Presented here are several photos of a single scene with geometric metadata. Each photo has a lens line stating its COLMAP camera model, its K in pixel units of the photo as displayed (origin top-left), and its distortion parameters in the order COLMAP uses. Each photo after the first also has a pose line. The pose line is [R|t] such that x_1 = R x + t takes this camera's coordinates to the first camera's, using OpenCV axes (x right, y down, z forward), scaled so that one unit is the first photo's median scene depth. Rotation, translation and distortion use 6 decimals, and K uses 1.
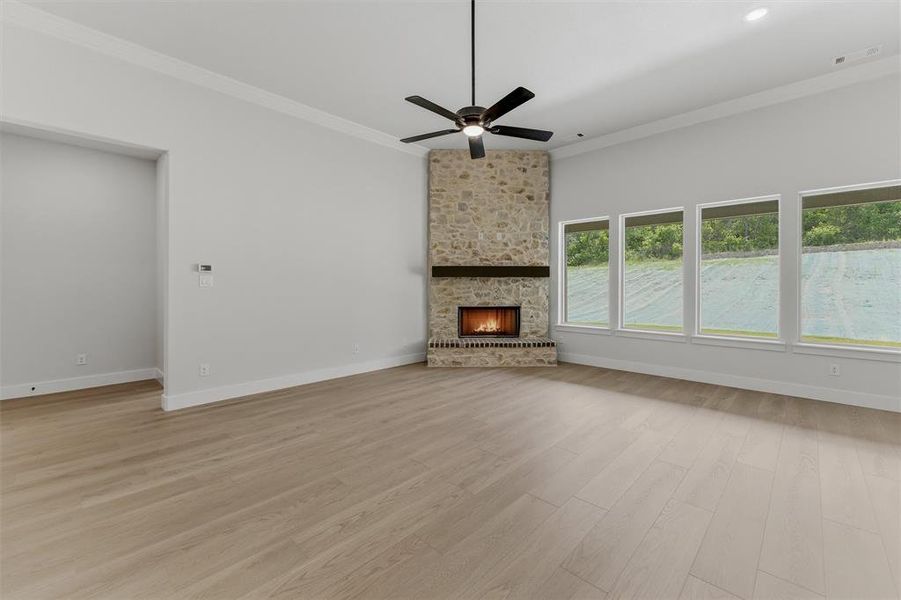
lens RADIAL K [[376.2, 0, 453.4], [0, 376.2, 282.8], [0, 0, 1]] dist [0.001173, 0.000241]
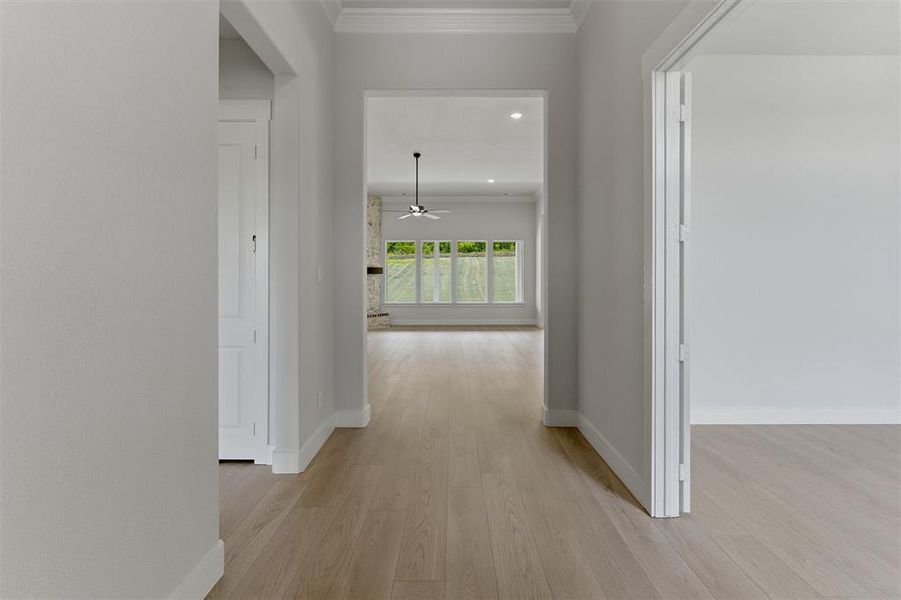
lens RADIAL K [[376.2, 0, 453.4], [0, 376.2, 282.8], [0, 0, 1]] dist [0.001173, 0.000241]
pose [[0.723041, -0.008728, 0.690750, -0.643203], [-0.003283, 0.999865, 0.016071, -0.004459], [-0.690797, -0.013888, 0.722915, -0.394955]]
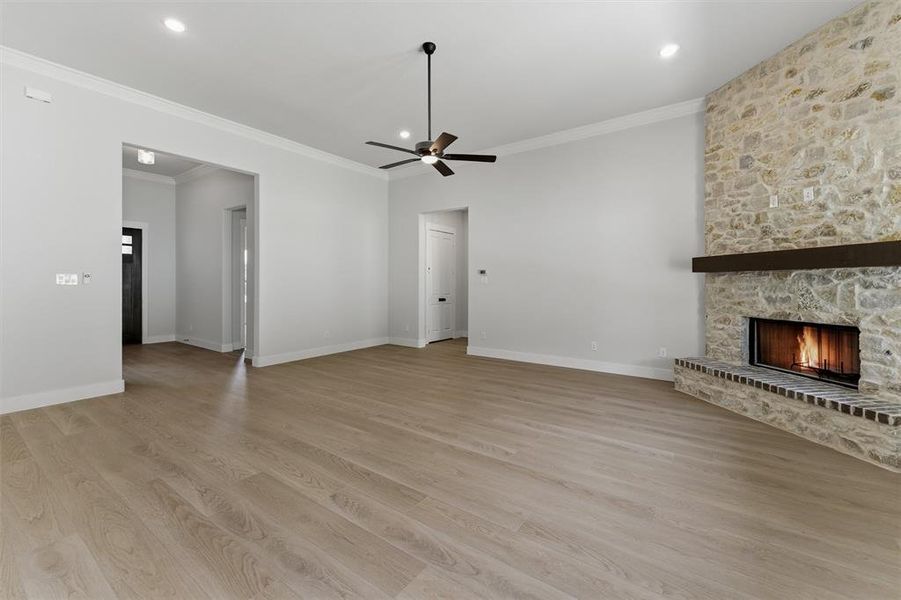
lens RADIAL K [[376.2, 0, 453.4], [0, 376.2, 282.8], [0, 0, 1]] dist [0.001173, 0.000241]
pose [[0.134216, -0.000680, -0.990952, 0.594508], [0.006823, 0.999977, 0.000238, 0.001458], [0.990929, -0.006793, 0.134218, 0.415320]]
